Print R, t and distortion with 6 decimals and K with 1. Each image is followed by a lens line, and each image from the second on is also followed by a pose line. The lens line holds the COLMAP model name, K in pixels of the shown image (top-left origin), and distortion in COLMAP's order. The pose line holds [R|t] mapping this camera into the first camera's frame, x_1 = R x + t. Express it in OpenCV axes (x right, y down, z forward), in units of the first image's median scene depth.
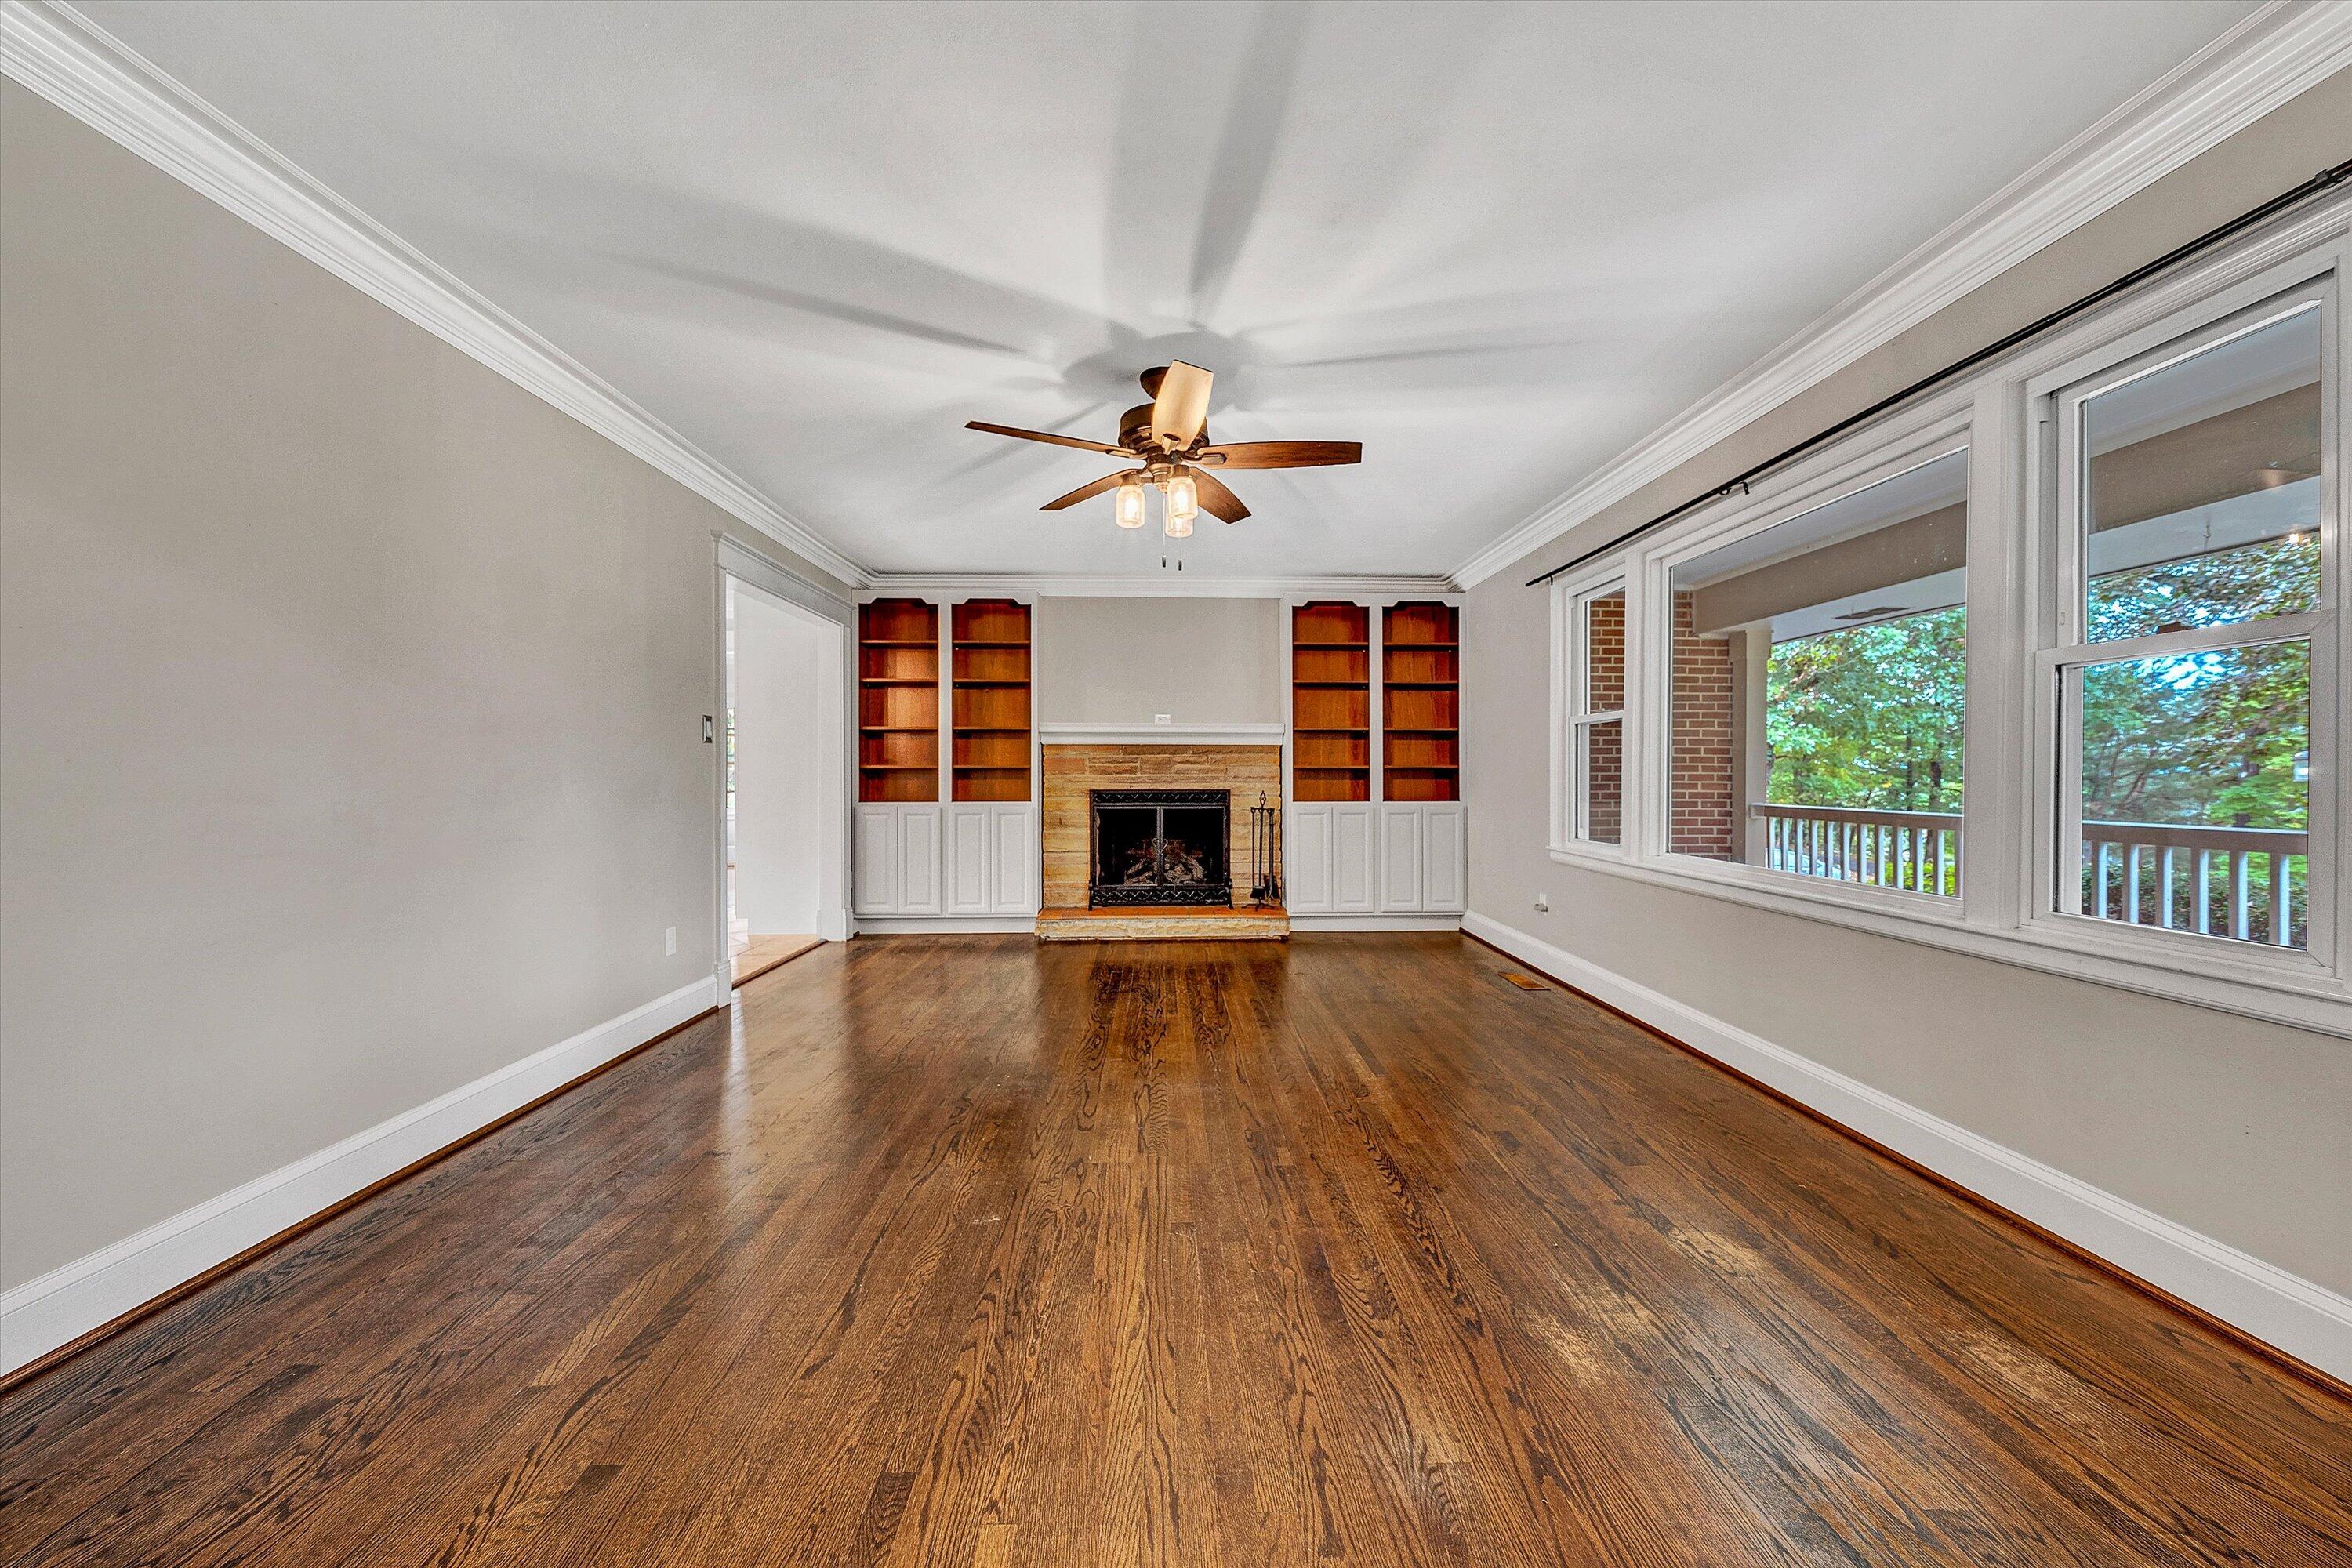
lens RADIAL K [[860.5, 0, 1179.0], [0, 860.5, 778.6], [0, 0, 1]] dist [-0.003224, -0.000168]
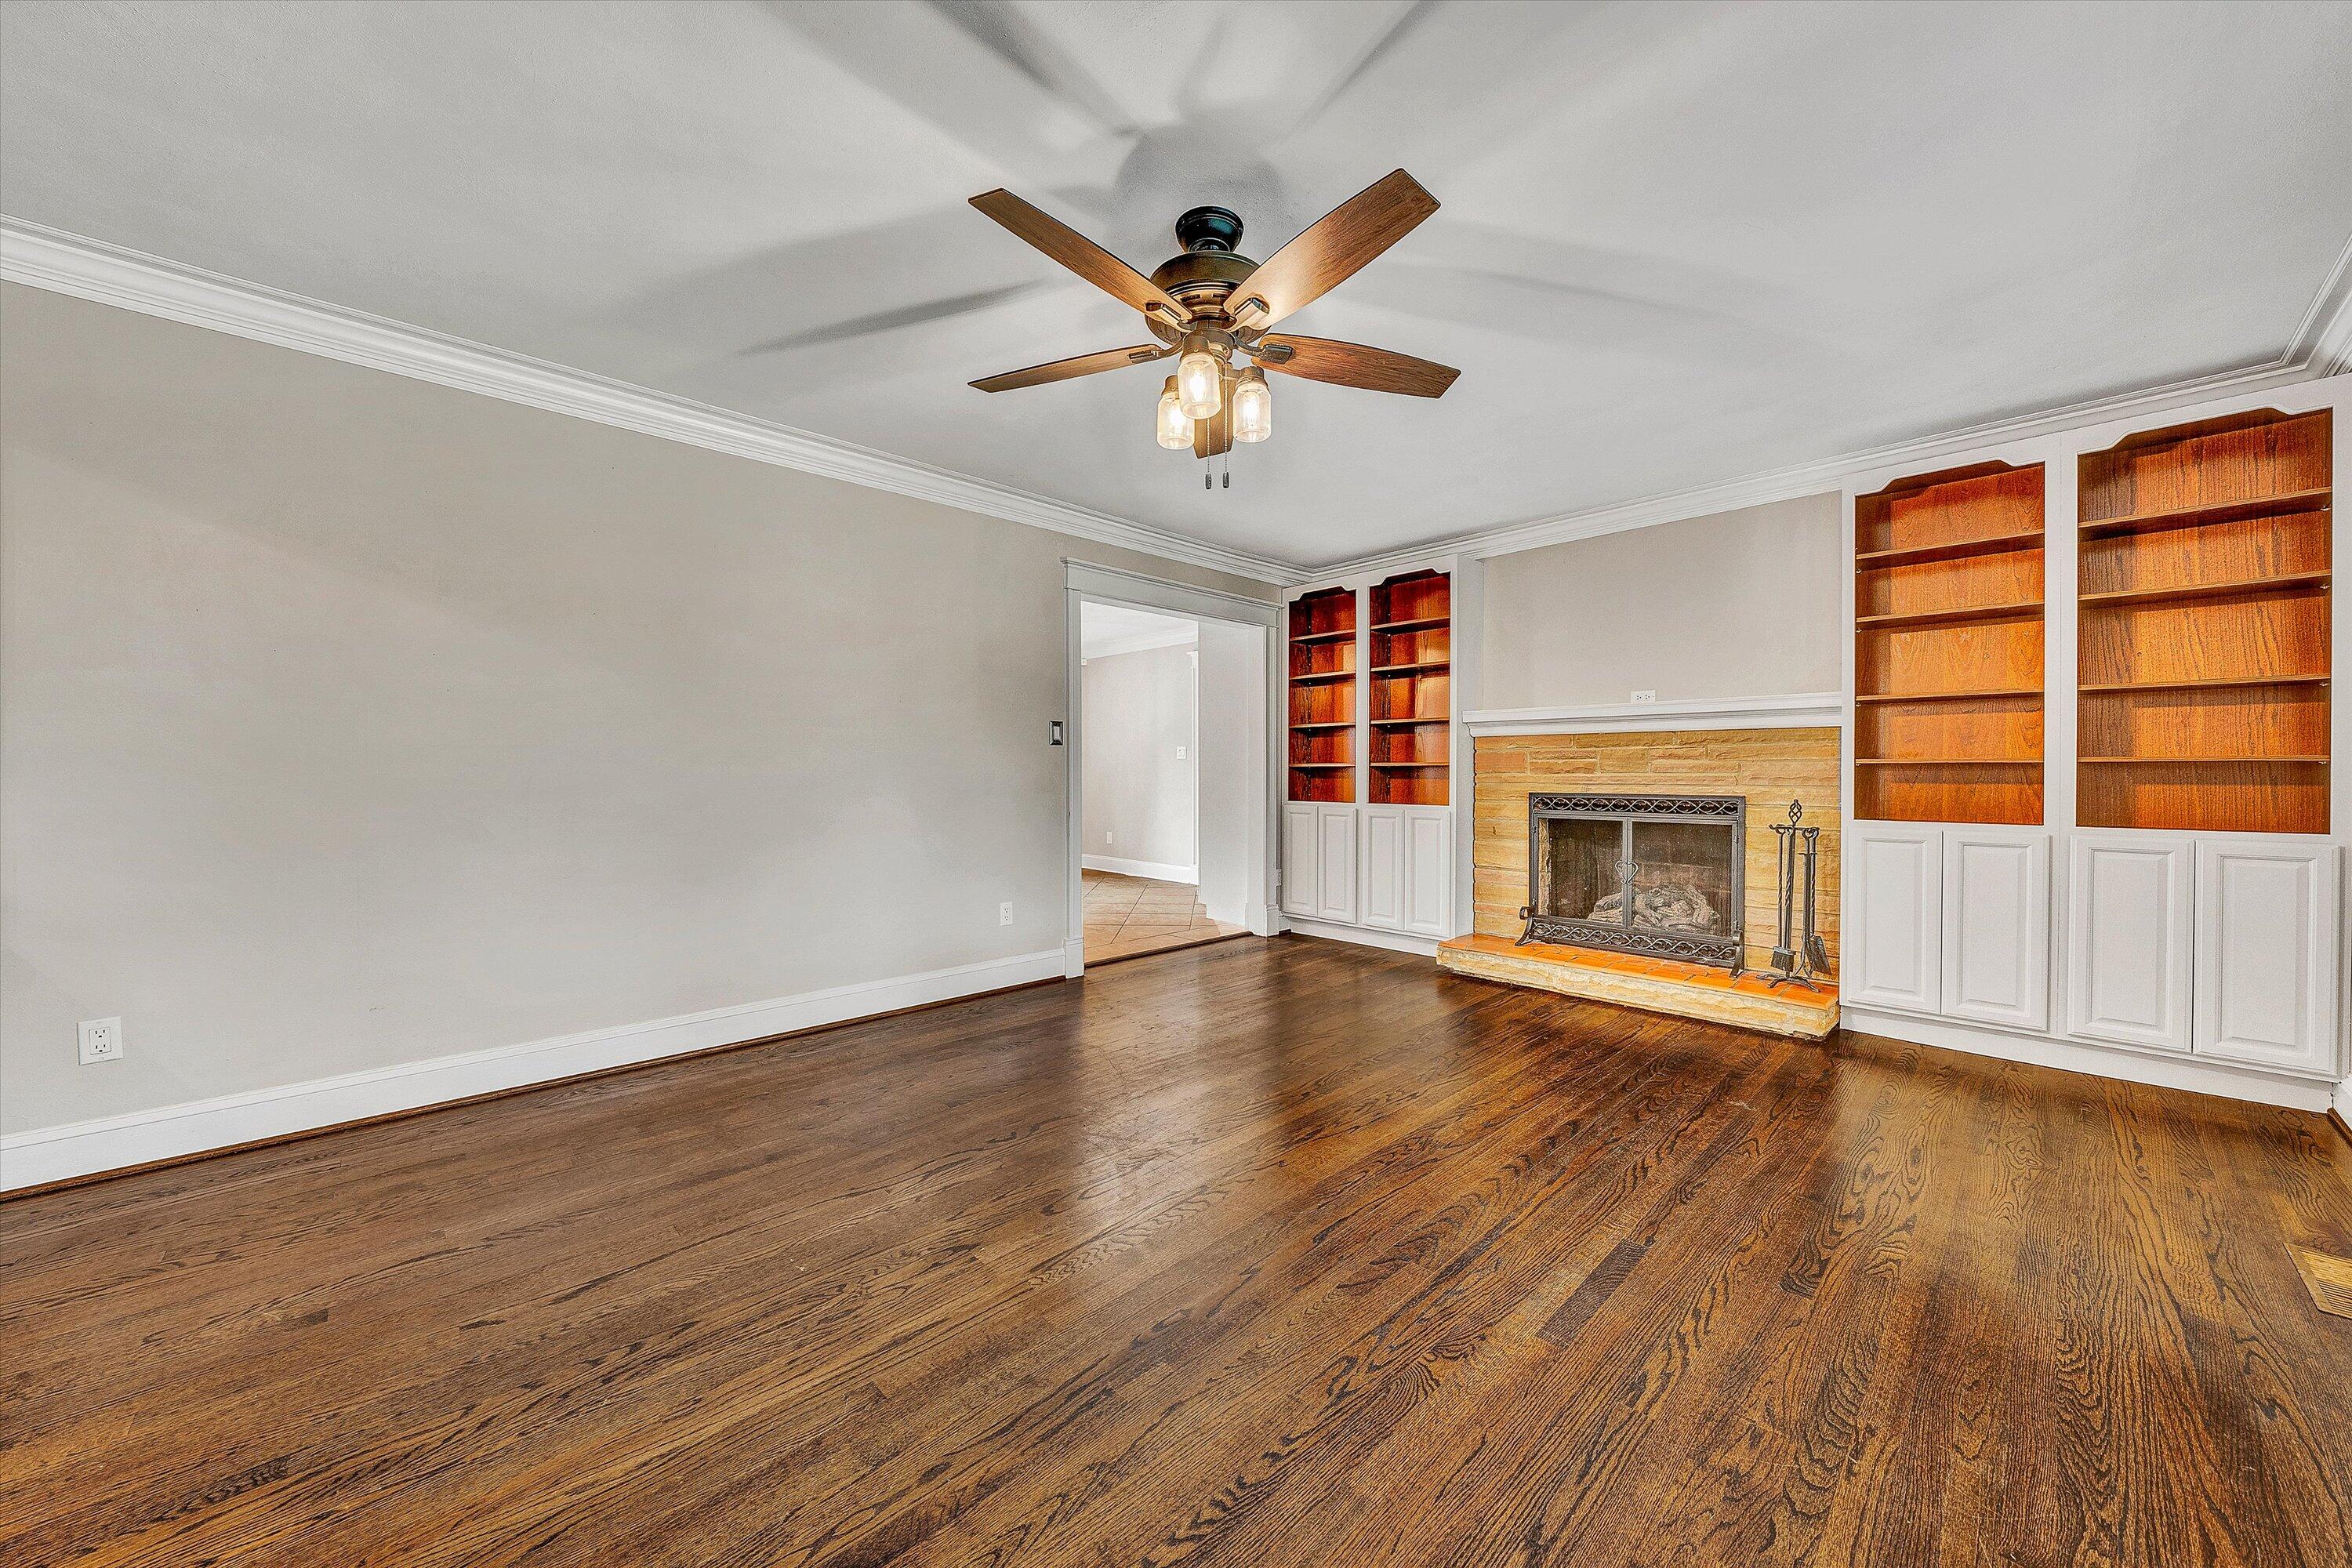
lens RADIAL K [[817.8, 0, 1174.6], [0, 817.8, 782.3], [0, 0, 1]] dist [-0.004057, -0.000115]
pose [[0.664372, 0.010766, -0.747324, 0.243340], [-0.005283, 0.999939, 0.009708, -0.002073], [0.747383, -0.002501, 0.664388, 0.260649]]
